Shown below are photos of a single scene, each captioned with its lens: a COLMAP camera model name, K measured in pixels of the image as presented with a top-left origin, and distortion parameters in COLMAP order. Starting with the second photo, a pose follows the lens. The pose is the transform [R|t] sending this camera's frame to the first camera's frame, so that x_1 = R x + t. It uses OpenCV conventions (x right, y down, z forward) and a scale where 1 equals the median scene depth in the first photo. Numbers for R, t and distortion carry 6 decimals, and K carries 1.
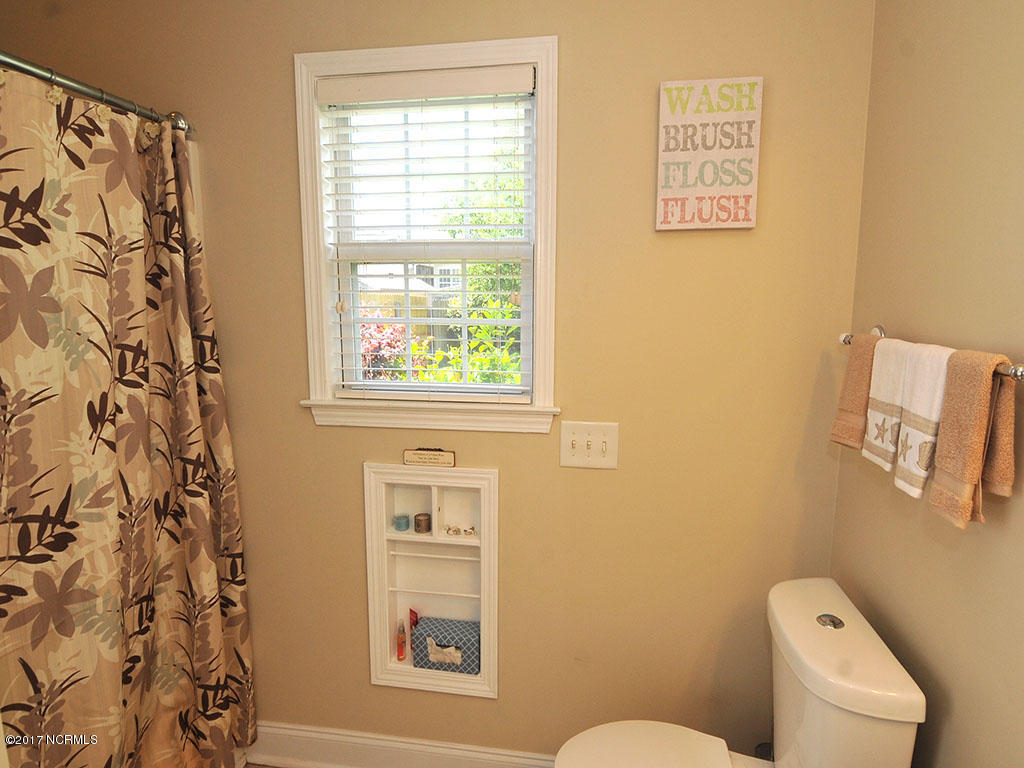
lens RADIAL K [[565.0, 0, 515.1], [0, 565.0, 385.2], [0, 0, 1]] dist [-0.006172, -0.007064]
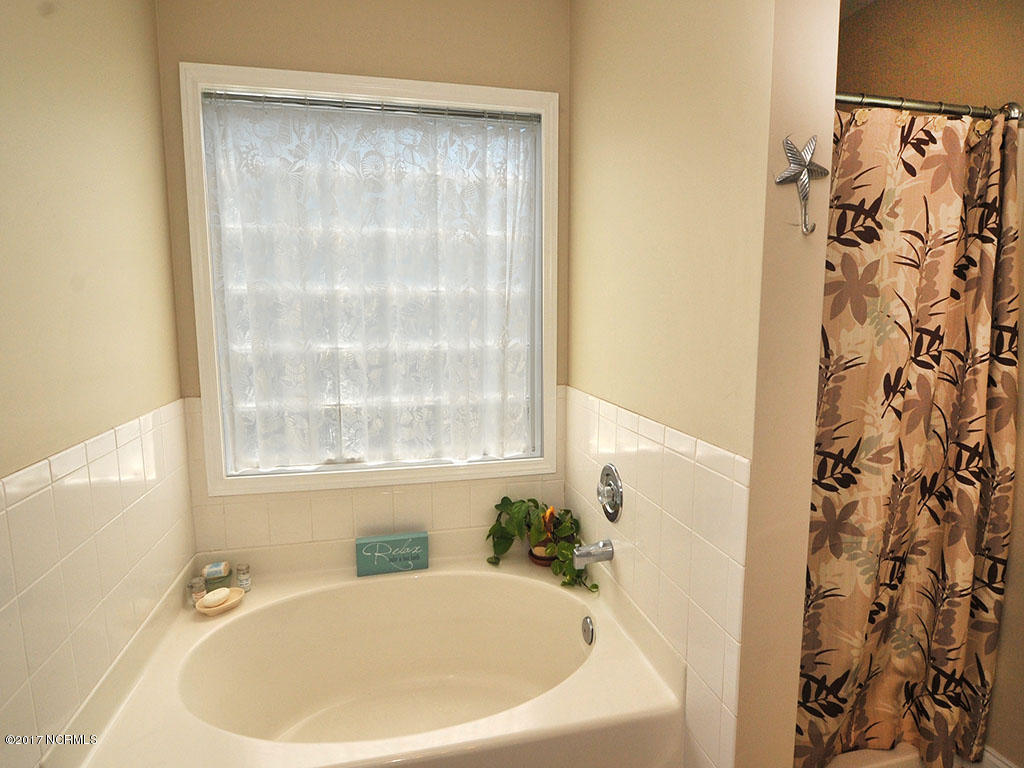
lens RADIAL K [[565.0, 0, 512.8], [0, 565.0, 383.5], [0, 0, 1]] dist [-0.006172, -0.007064]
pose [[0.373247, 0.107842, -0.921443, 0.032208], [-0.143304, 0.988002, 0.057583, 0.080428], [0.916597, 0.110554, 0.384223, -0.144110]]
